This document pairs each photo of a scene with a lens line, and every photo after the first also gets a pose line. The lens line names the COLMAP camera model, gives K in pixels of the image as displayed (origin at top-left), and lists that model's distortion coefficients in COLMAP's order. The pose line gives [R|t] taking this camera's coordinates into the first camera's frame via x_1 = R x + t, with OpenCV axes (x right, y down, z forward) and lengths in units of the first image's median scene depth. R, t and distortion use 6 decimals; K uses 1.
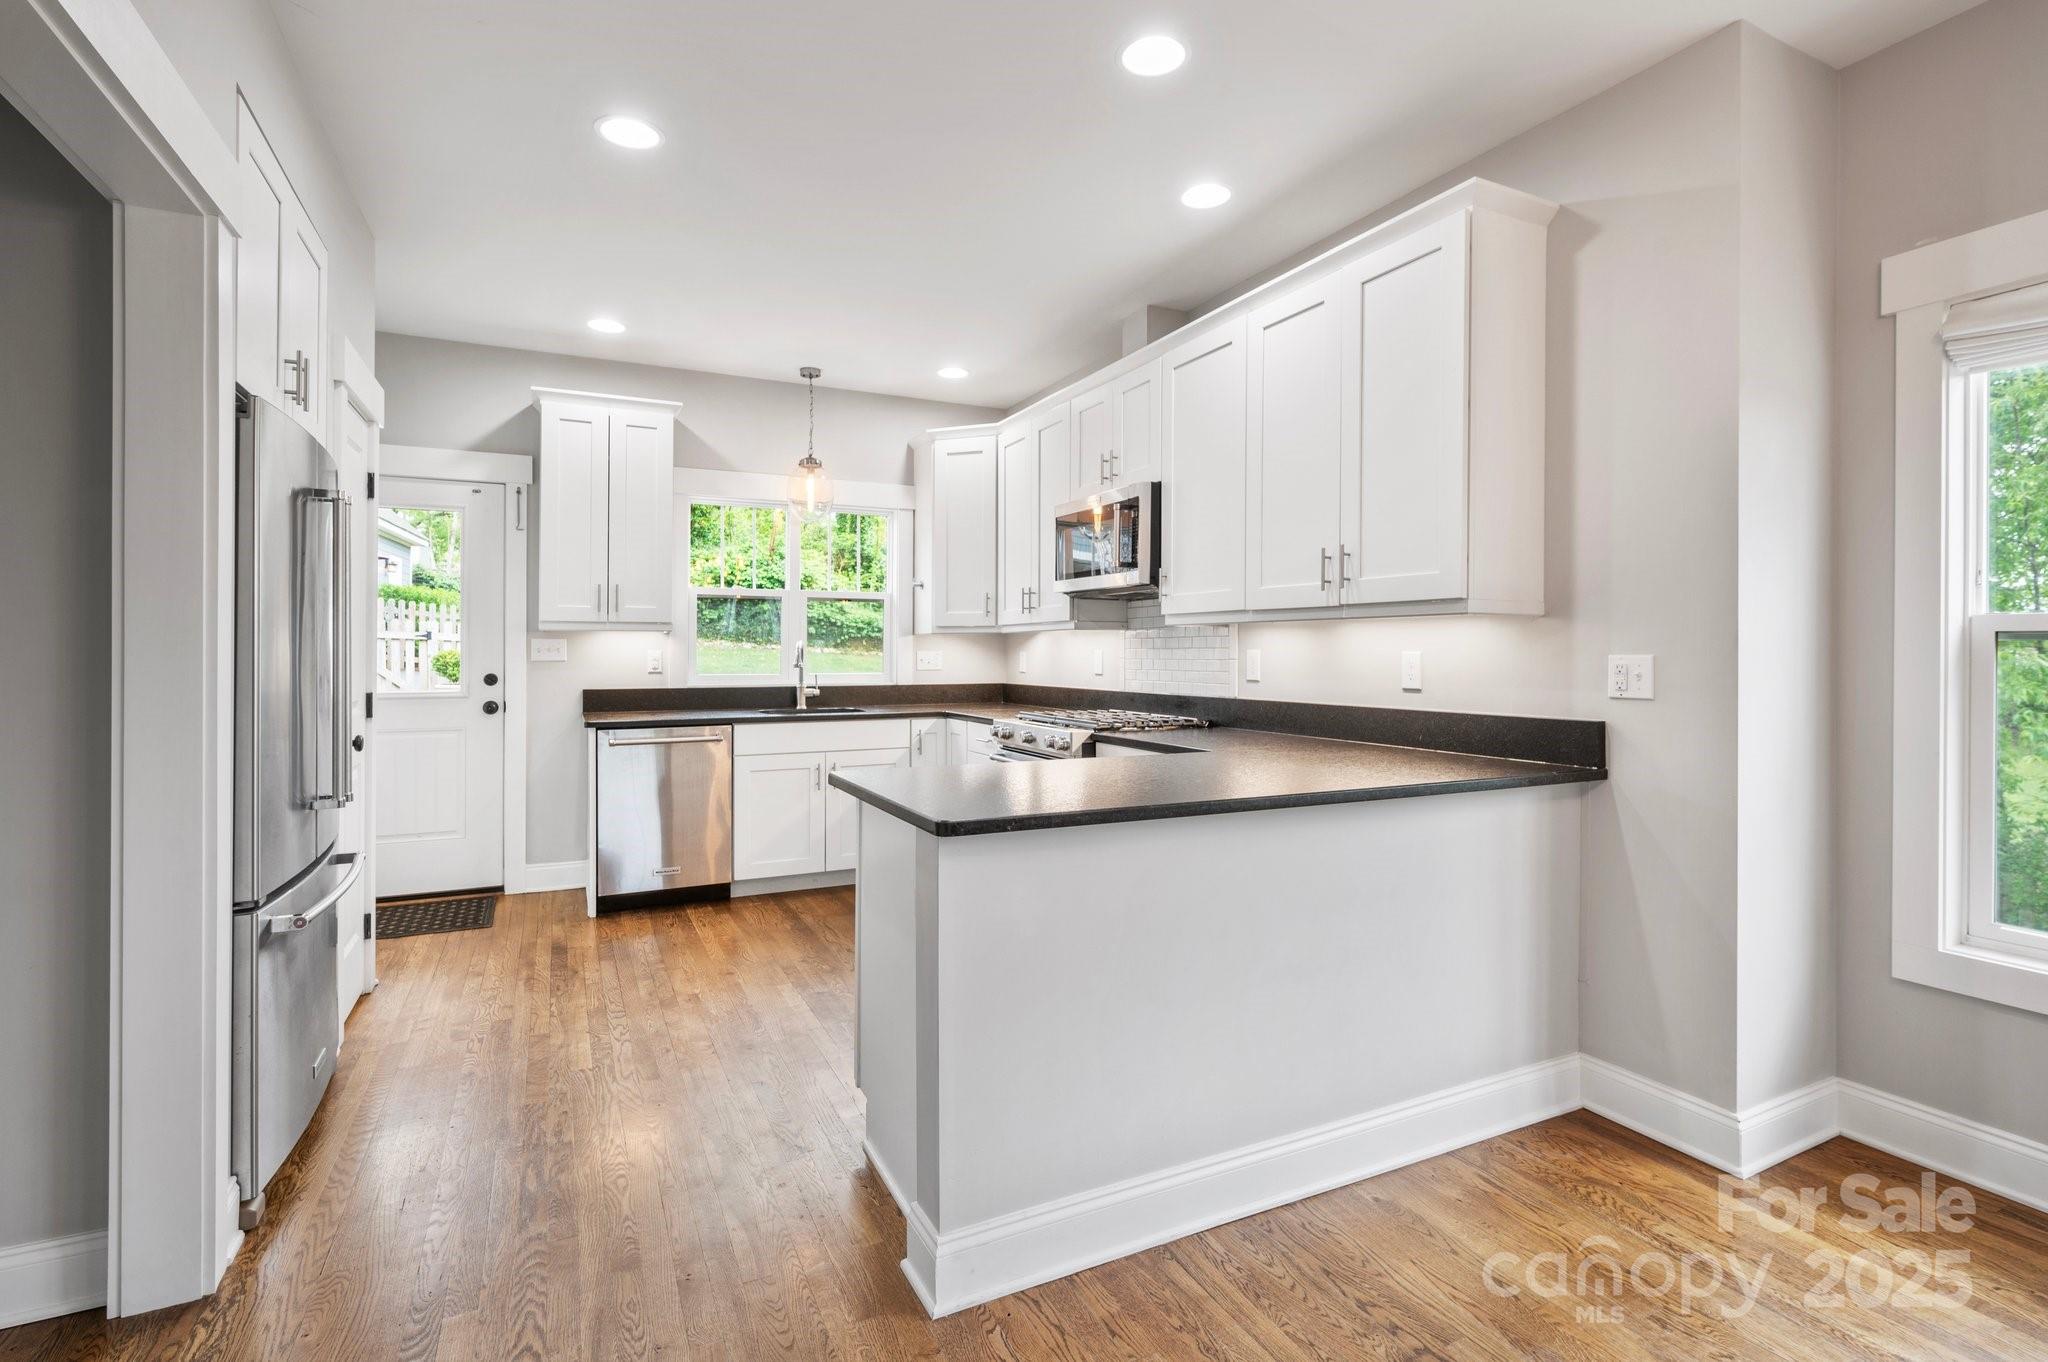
lens RADIAL K [[957.0, 0, 1025.5], [0, 957.0, 646.6], [0, 0, 1]] dist [0.001616, 0.000105]
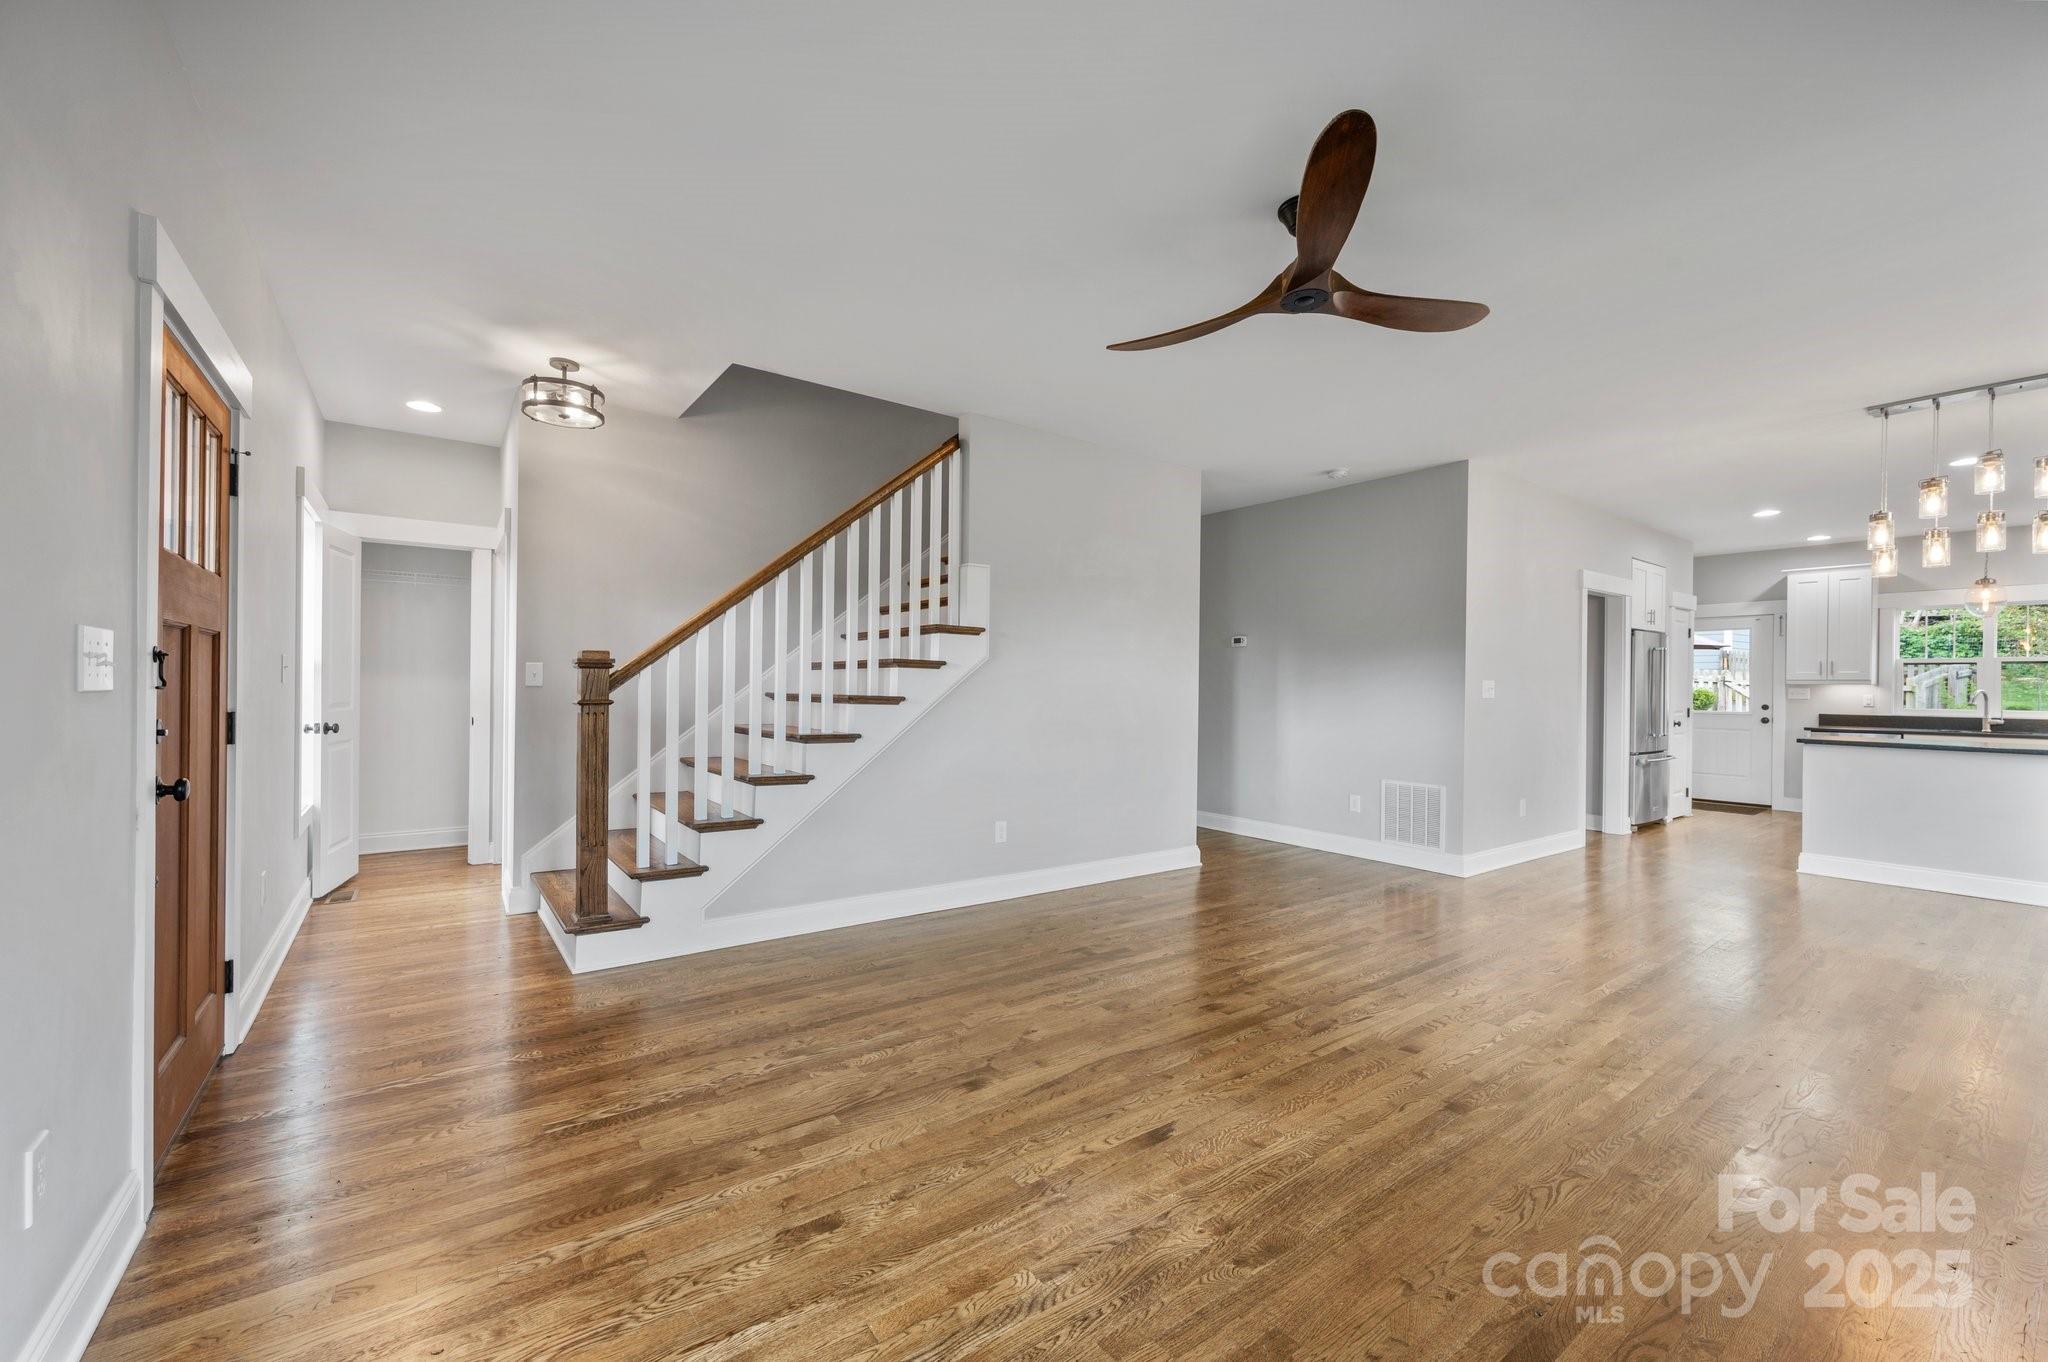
lens RADIAL K [[809.7, 0, 1017.9], [0, 809.7, 685.3], [0, 0, 1]] dist [-0.002144, -0.000611]
pose [[0.174403, 0.000237, -0.984674, 0.917248], [-0.006686, 0.999977, -0.000943, -0.001538], [0.984652, 0.006748, 0.174400, -0.945591]]
